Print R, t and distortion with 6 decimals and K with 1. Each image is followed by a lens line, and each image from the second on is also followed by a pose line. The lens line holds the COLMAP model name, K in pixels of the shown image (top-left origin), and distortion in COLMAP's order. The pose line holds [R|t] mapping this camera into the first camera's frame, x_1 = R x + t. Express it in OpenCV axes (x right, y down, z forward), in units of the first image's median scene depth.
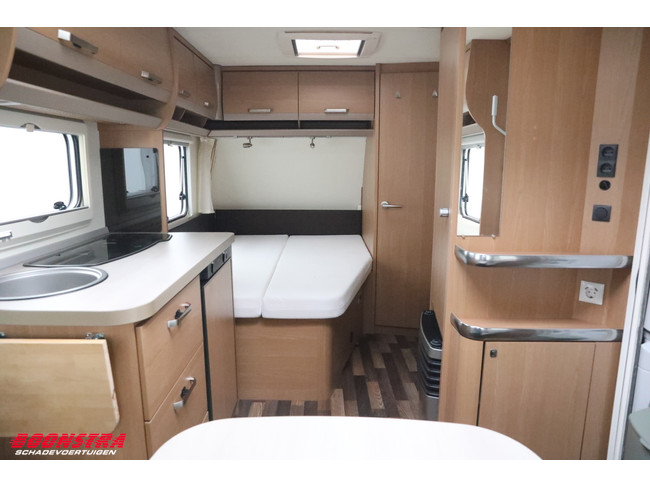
lens RADIAL K [[439.3, 0, 324.1], [0, 439.3, 243.1], [0, 0, 1]] dist [-0.002148, -0.000320]
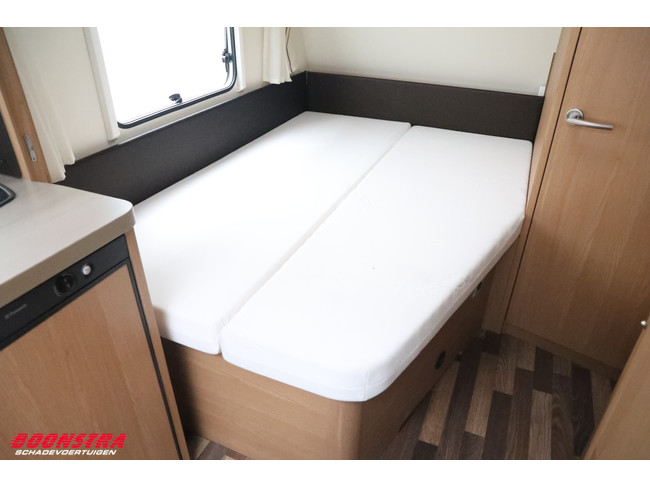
lens RADIAL K [[467.9, 0, 325.7], [0, 467.9, 243.1], [0, 0, 1]] dist [-0.010539, 0.002921]
pose [[0.917664, 0.213286, -0.335263, 0.083066], [-0.087590, 0.931557, 0.352888, -0.106198], [0.387582, -0.294467, 0.873538, 0.398713]]
